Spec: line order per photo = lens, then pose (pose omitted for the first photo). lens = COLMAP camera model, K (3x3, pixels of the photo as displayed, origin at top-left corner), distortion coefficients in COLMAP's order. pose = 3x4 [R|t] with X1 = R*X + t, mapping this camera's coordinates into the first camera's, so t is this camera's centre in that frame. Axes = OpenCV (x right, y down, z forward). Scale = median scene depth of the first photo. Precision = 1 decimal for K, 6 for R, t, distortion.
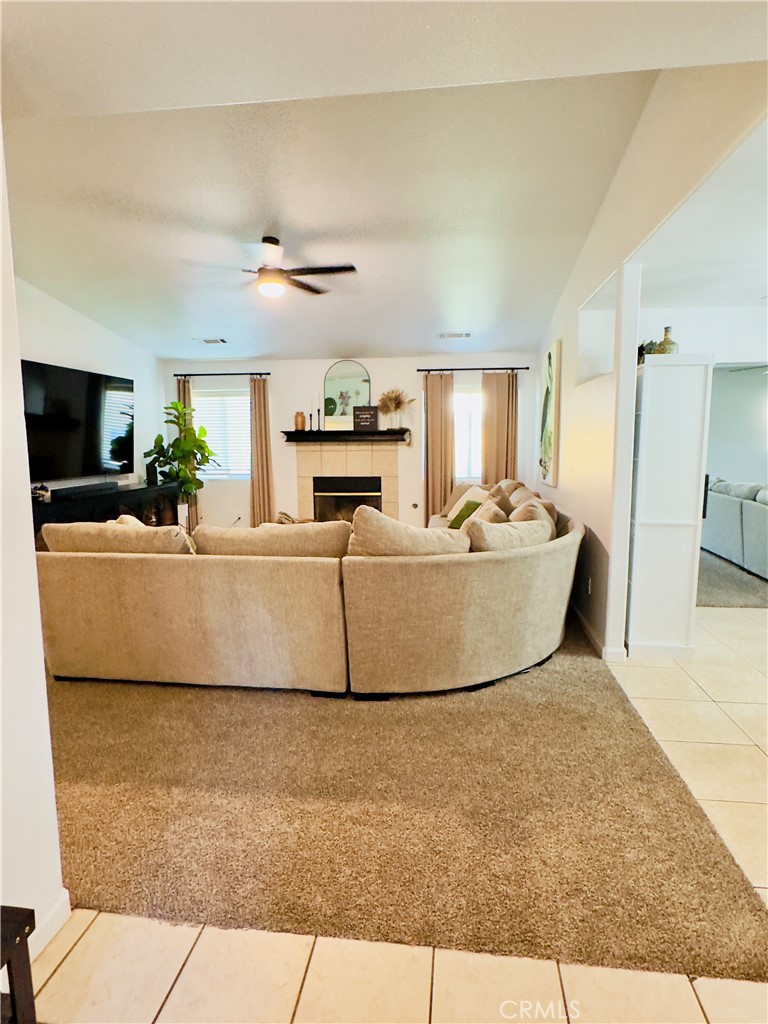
lens RADIAL K [[573.2, 0, 387.8], [0, 573.2, 512.2], [0, 0, 1]] dist [-0.000496, 0.001694]
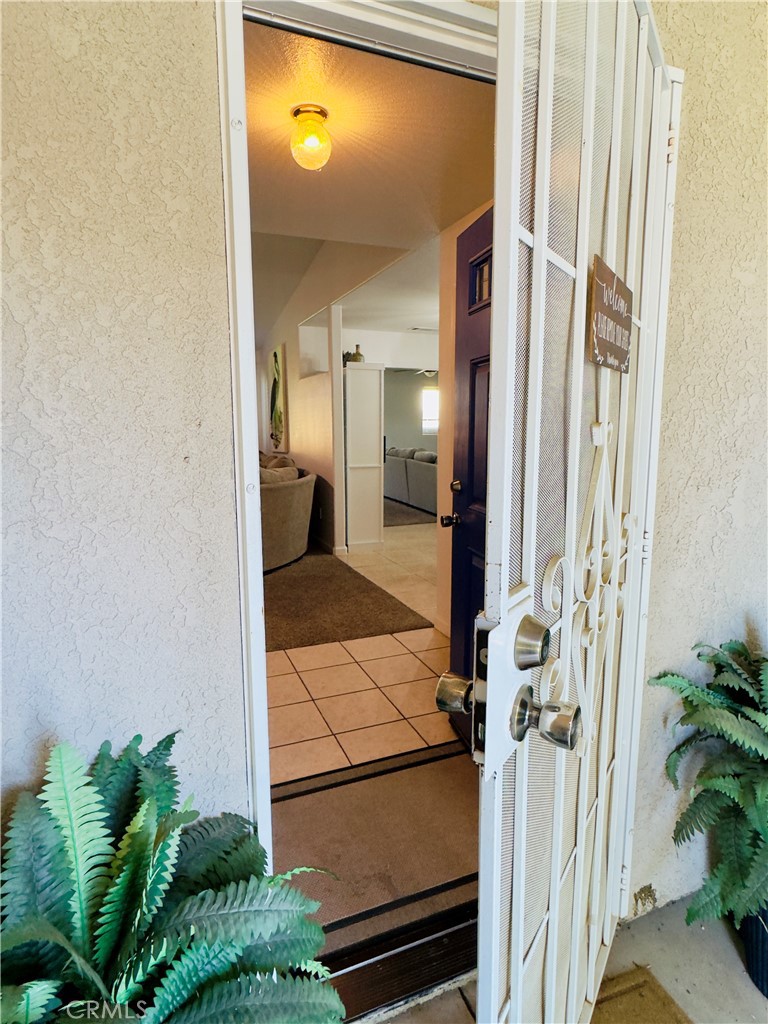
lens RADIAL K [[573.2, 0, 387.8], [0, 573.2, 512.2], [0, 0, 1]] dist [-0.000496, 0.001694]
pose [[0.870789, -0.068818, 0.486818, -0.162668], [0.060104, 0.997629, 0.033518, 0.062328], [-0.487970, 0.000073, 0.872860, -0.285705]]
